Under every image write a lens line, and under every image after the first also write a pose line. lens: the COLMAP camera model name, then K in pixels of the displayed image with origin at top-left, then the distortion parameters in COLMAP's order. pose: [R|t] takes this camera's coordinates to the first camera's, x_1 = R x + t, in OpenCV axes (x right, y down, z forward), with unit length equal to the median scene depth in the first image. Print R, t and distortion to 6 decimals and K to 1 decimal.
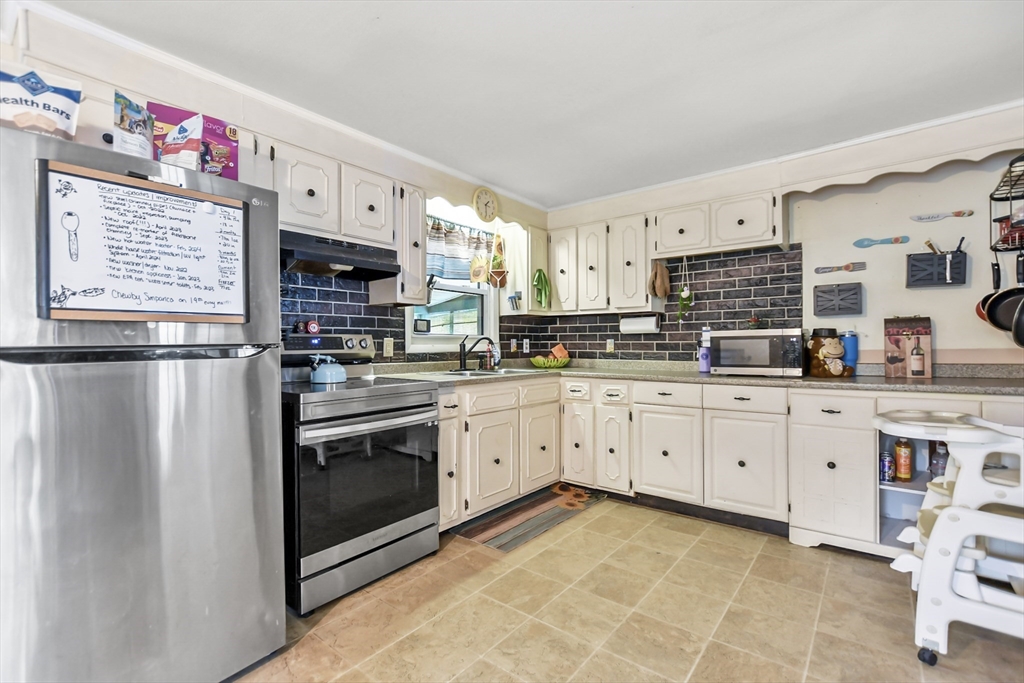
lens RADIAL K [[469.5, 0, 509.2], [0, 469.5, 346.7], [0, 0, 1]] dist [-0.001502, 0.000333]
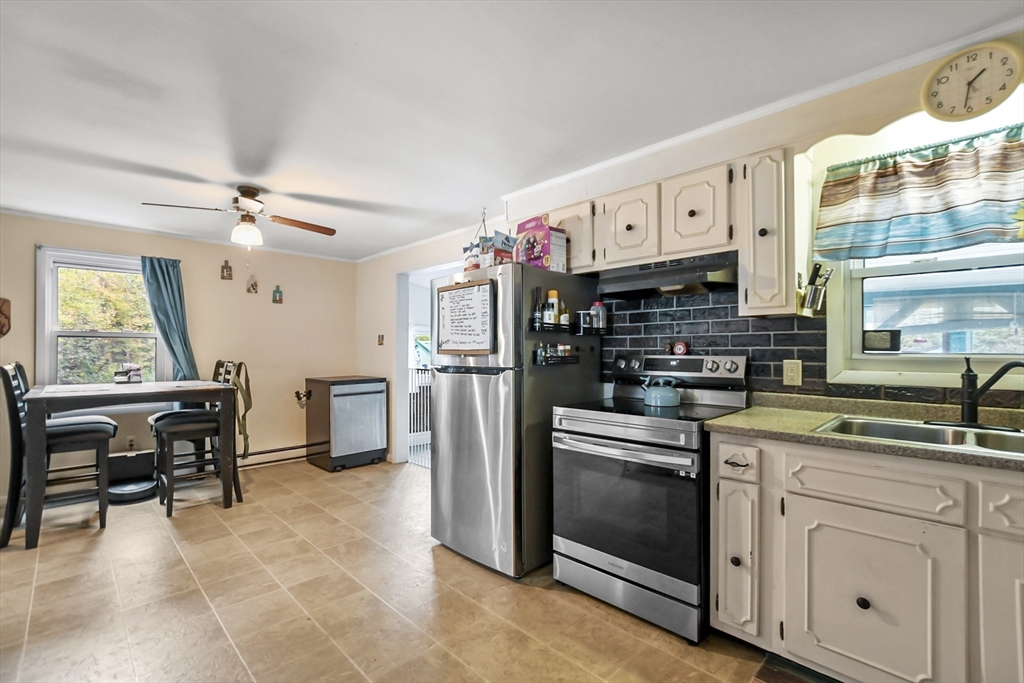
lens RADIAL K [[469.5, 0, 509.2], [0, 469.5, 346.7], [0, 0, 1]] dist [-0.001502, 0.000333]
pose [[-0.136309, 0.003216, -0.990661, 0.599444], [-0.000013, 0.999995, 0.003248, -0.046973], [0.990666, 0.000455, -0.136308, 0.750389]]
